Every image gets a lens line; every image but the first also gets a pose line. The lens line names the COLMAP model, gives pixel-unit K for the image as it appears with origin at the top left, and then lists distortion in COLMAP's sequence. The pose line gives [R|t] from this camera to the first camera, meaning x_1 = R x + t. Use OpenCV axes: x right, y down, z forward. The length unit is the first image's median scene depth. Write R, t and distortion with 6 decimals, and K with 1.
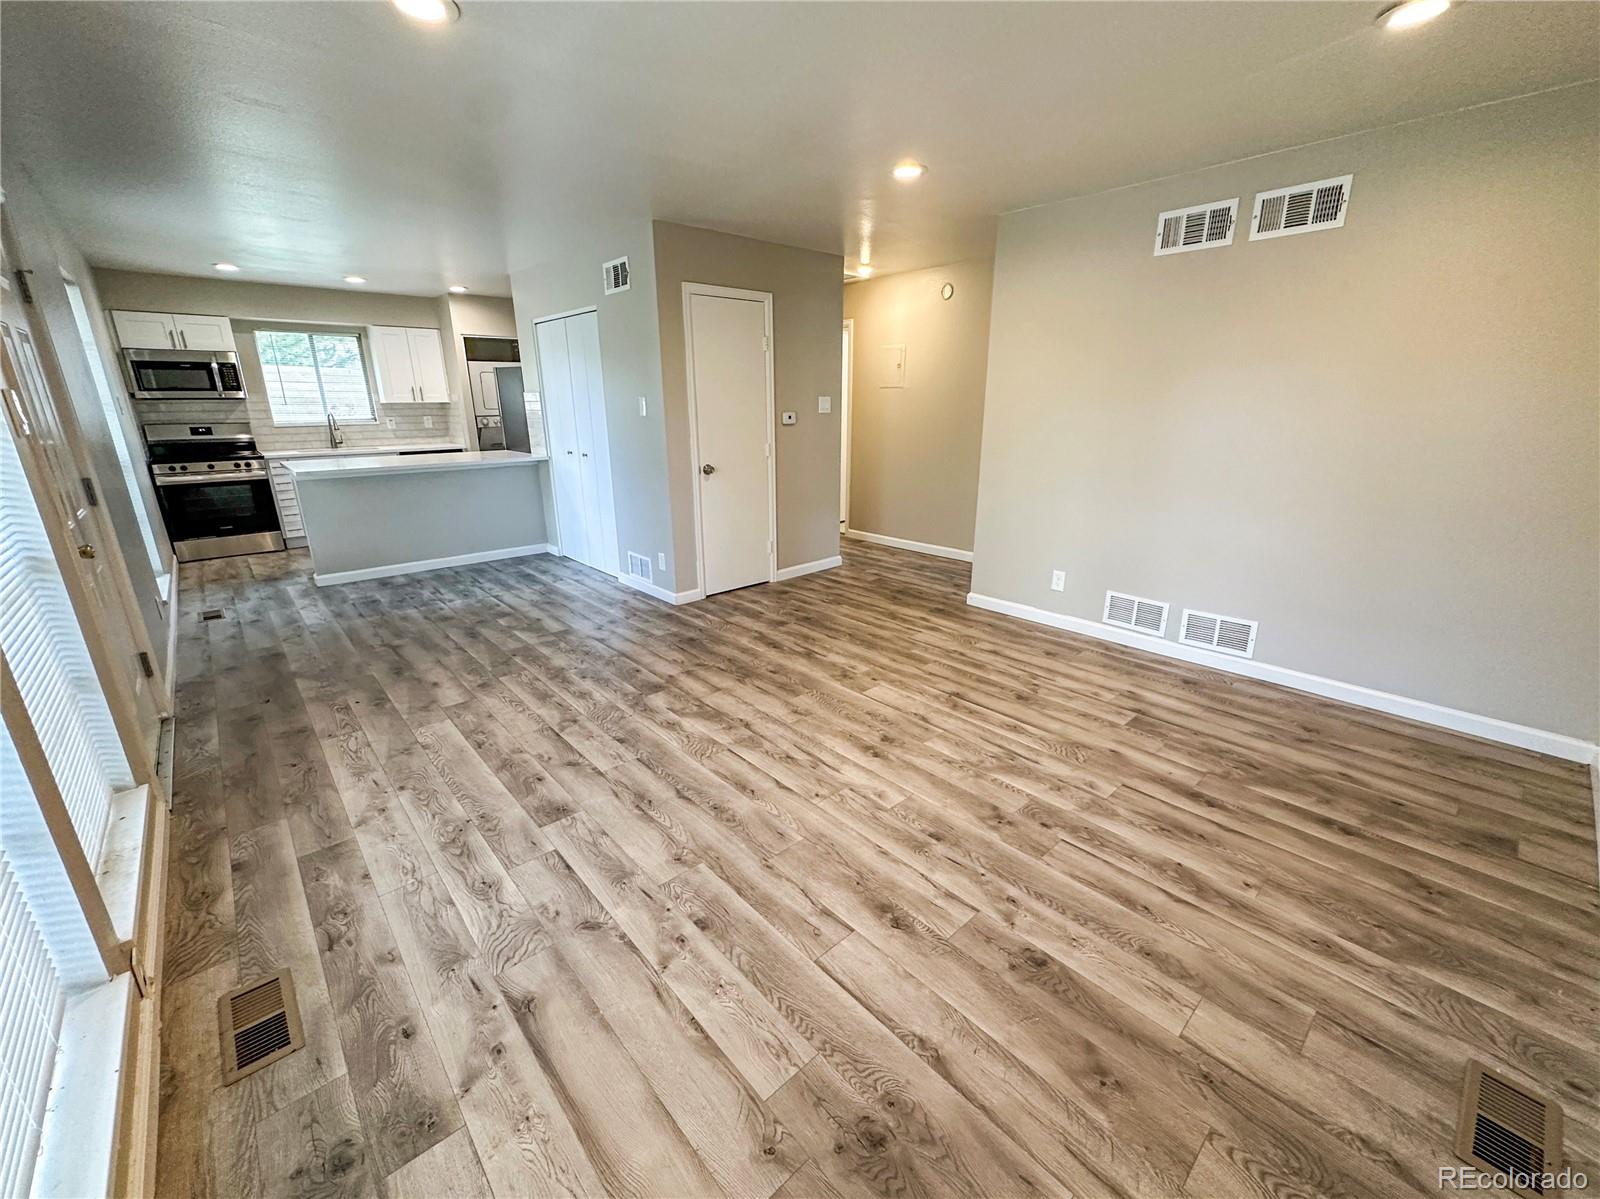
lens RADIAL K [[644.1, 0, 797.0], [0, 644.1, 601.6], [0, 0, 1]] dist [-0.002455, 0.000073]
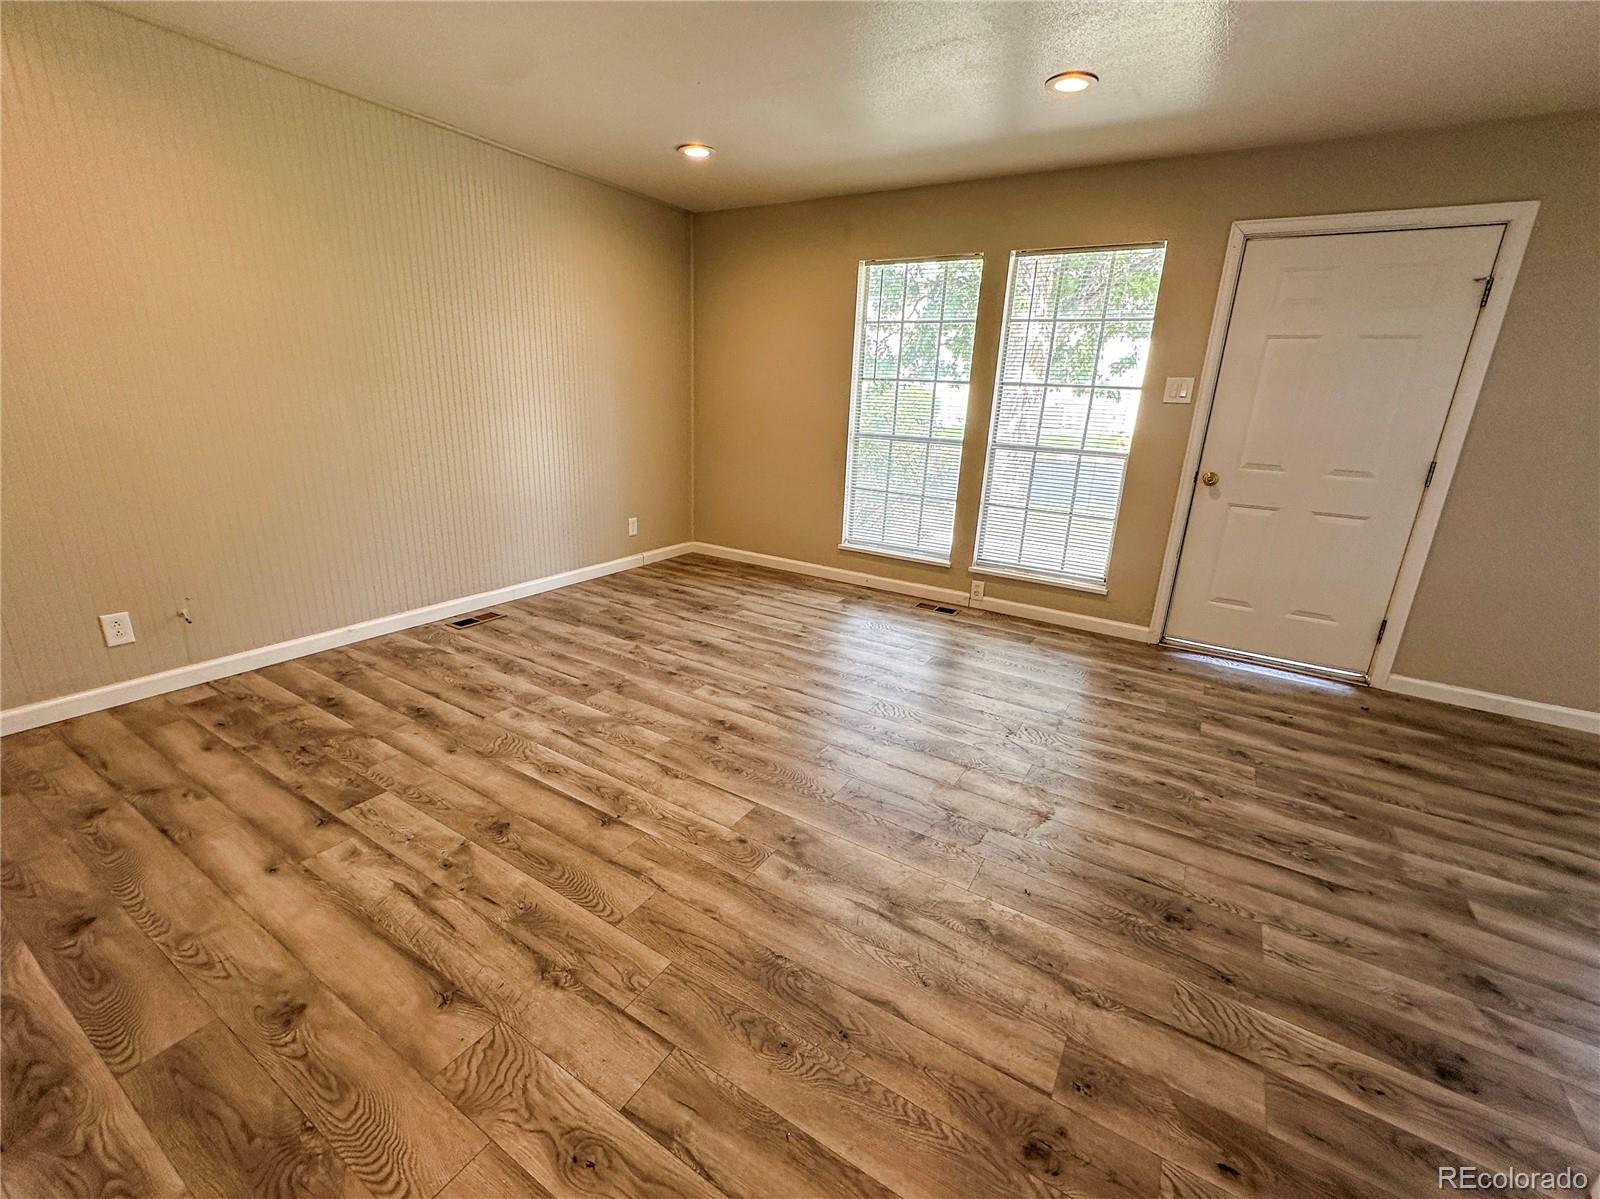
lens RADIAL K [[678.2, 0, 802.4], [0, 678.2, 606.0], [0, 0, 1]] dist [-0.001639, -0.000068]
pose [[-0.955442, 0.054914, -0.290025, 0.262434], [-0.125206, 0.814379, 0.566666, -0.451675], [0.267308, 0.577730, -0.771216, 1.536825]]
